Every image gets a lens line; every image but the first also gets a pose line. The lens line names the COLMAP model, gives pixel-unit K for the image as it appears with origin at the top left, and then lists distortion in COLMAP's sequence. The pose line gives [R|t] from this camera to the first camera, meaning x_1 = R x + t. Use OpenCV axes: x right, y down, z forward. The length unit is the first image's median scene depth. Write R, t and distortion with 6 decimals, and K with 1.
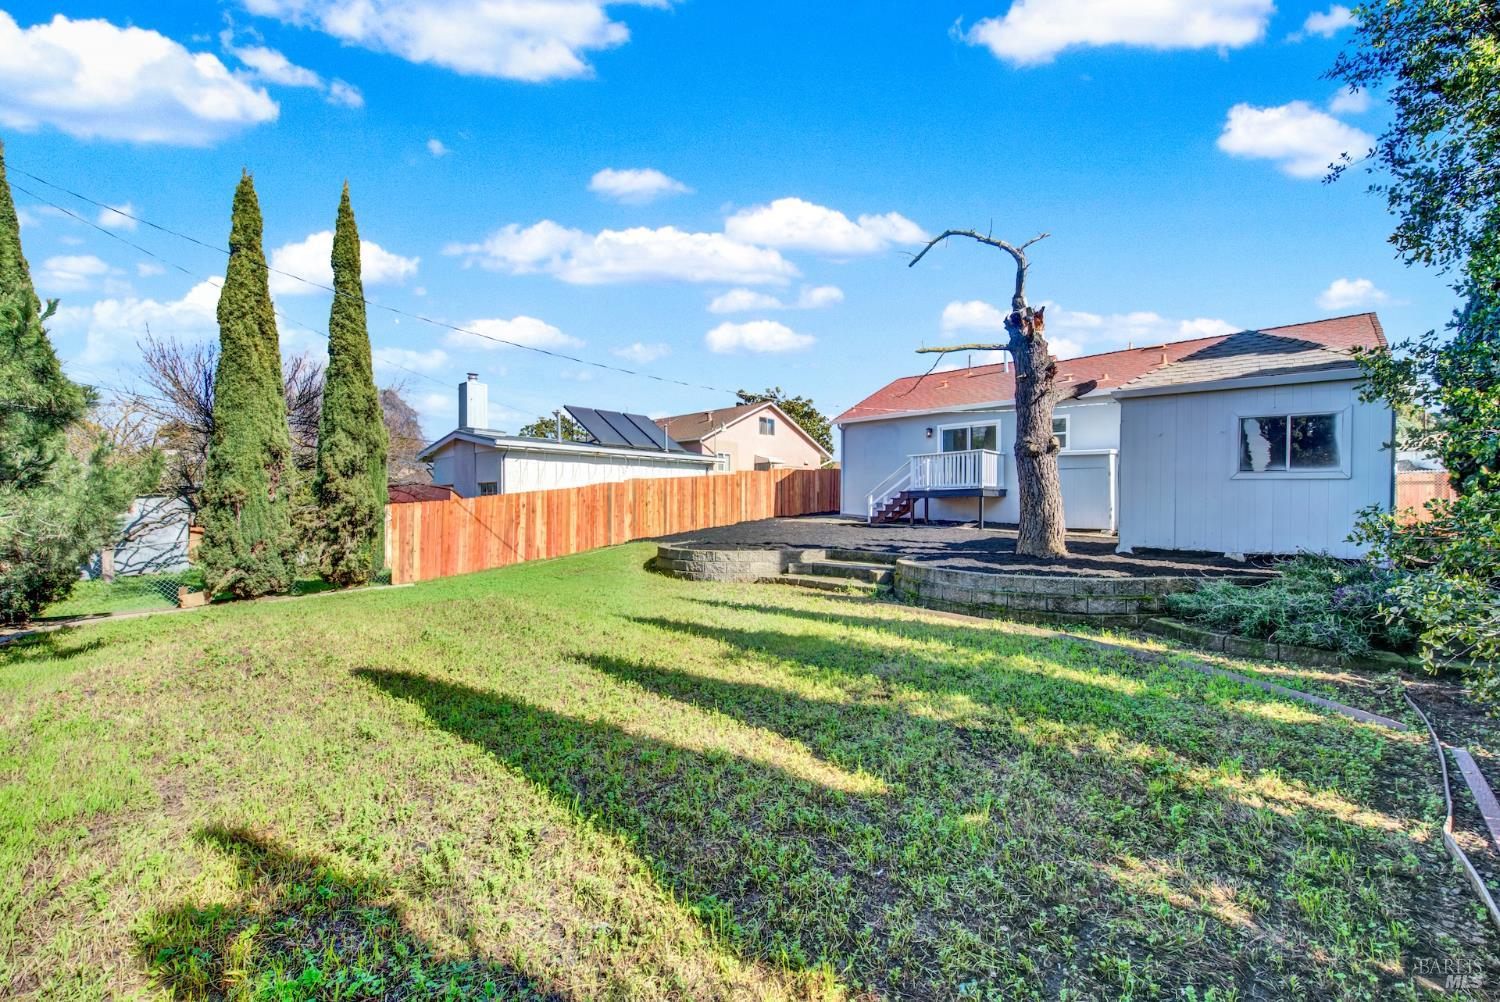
lens RADIAL K [[599.9, 0, 754.6], [0, 599.9, 502.2], [0, 0, 1]] dist [0.003256, -0.003227]
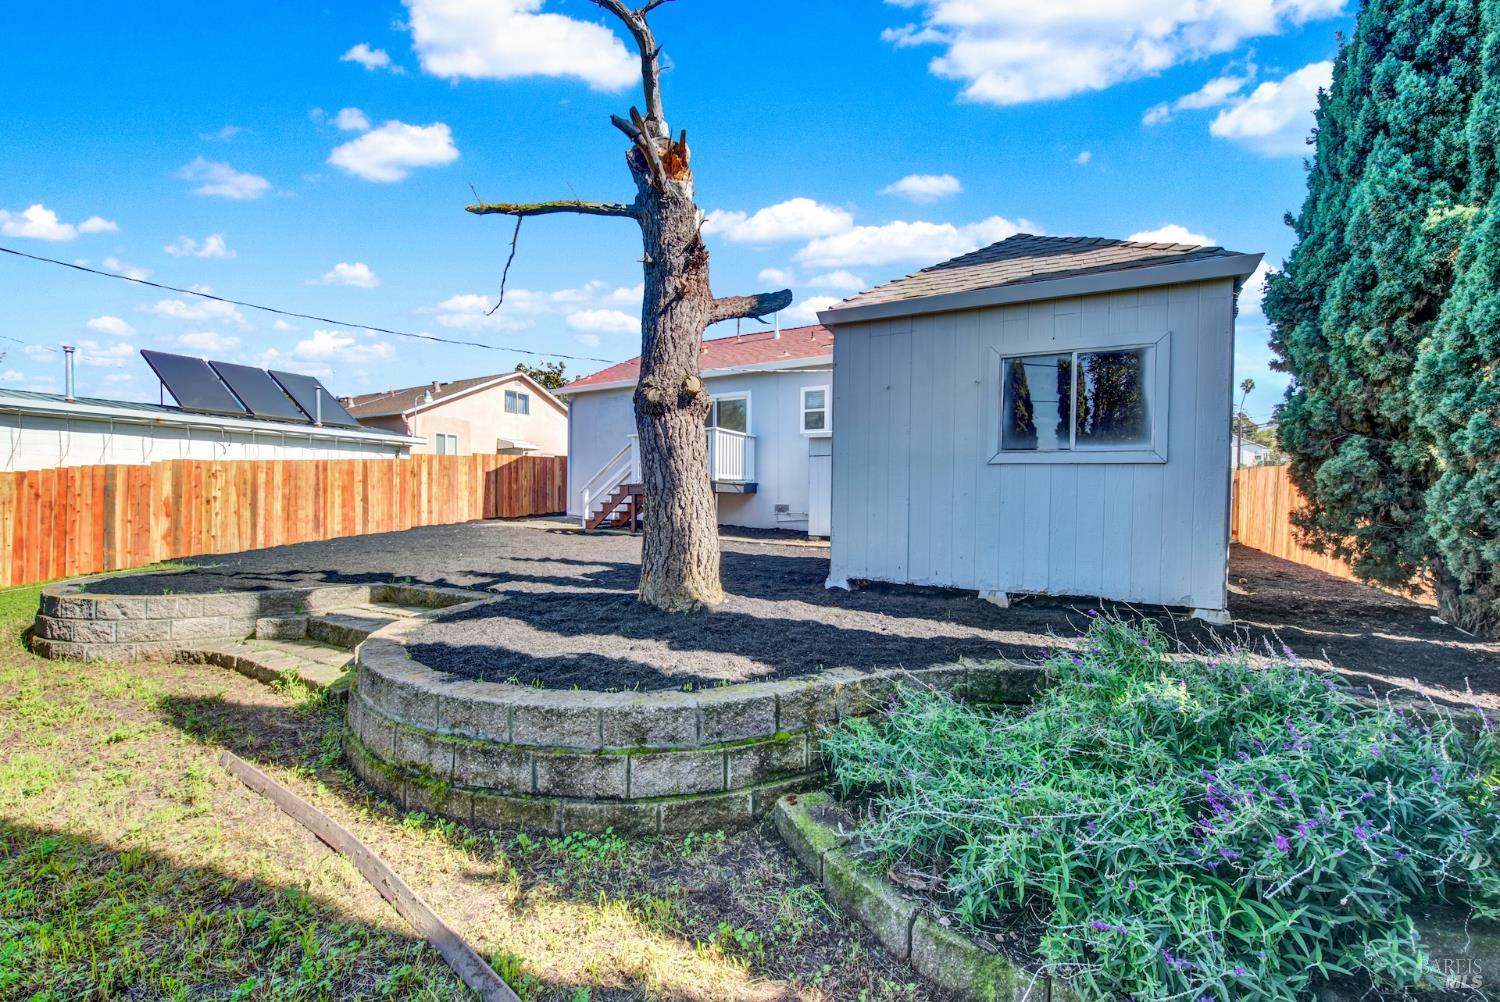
lens RADIAL K [[599.9, 0, 754.6], [0, 599.9, 502.2], [0, 0, 1]] dist [0.003256, -0.003227]
pose [[0.970359, 0.002060, 0.241659, 0.248731], [-0.003743, 0.999972, 0.006507, -0.002300], [-0.241639, -0.007219, 0.970339, 0.282427]]
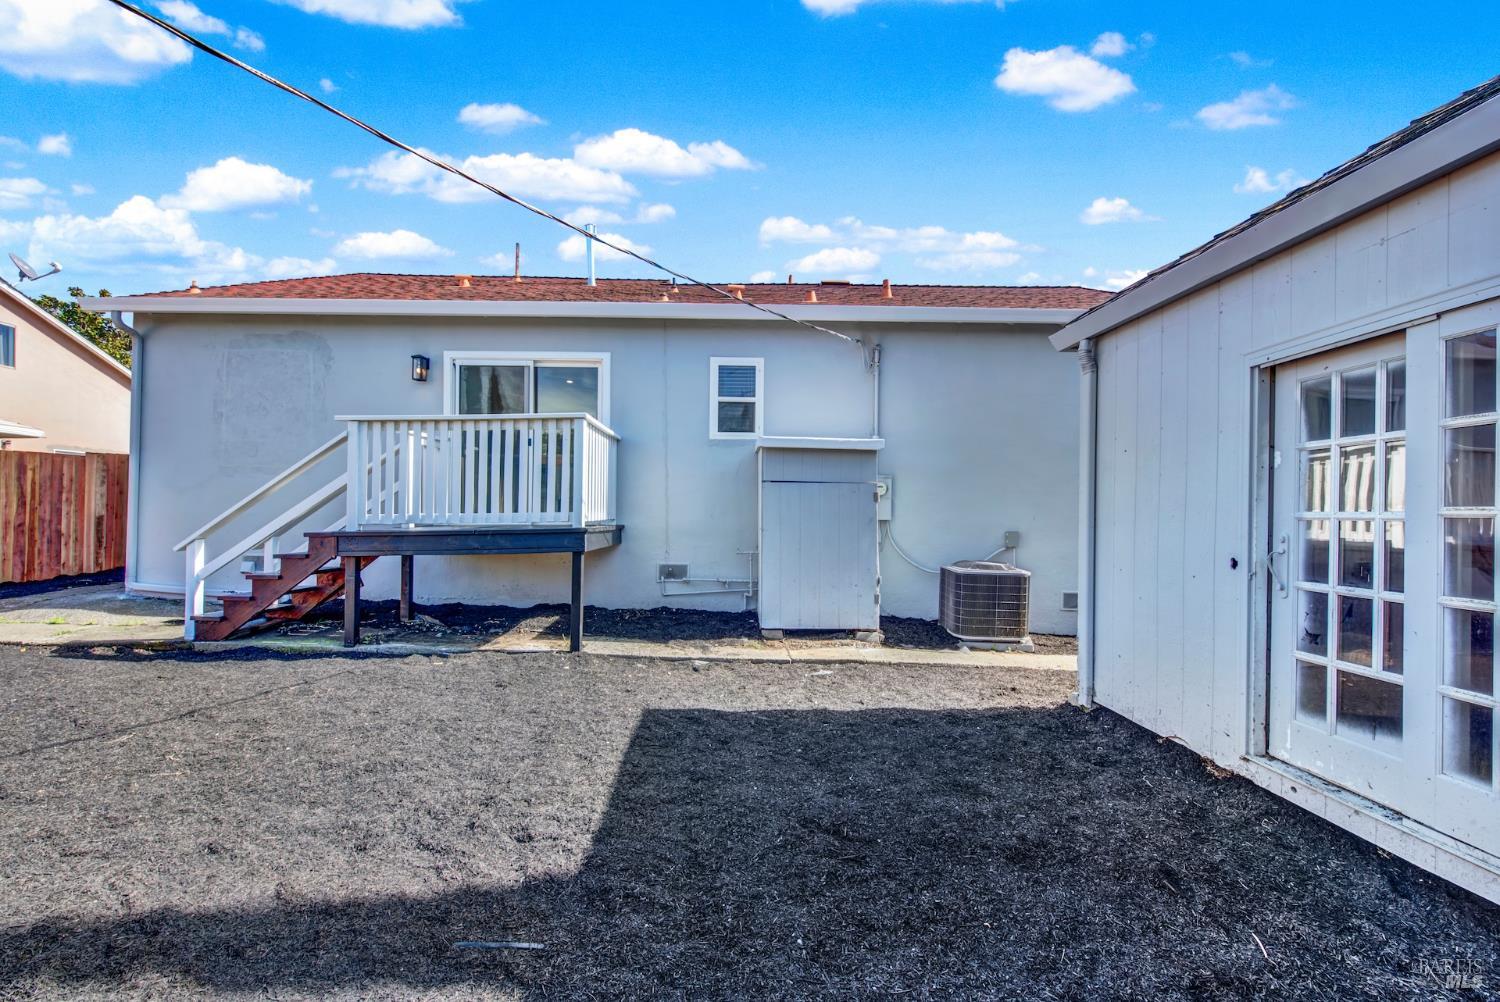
lens RADIAL K [[599.9, 0, 754.6], [0, 599.9, 502.2], [0, 0, 1]] dist [0.003256, -0.003227]
pose [[0.720508, 0.013991, 0.693306, 0.214268], [-0.007281, 0.999894, -0.012611, -0.034587], [-0.693409, 0.004039, 0.720533, 0.687080]]
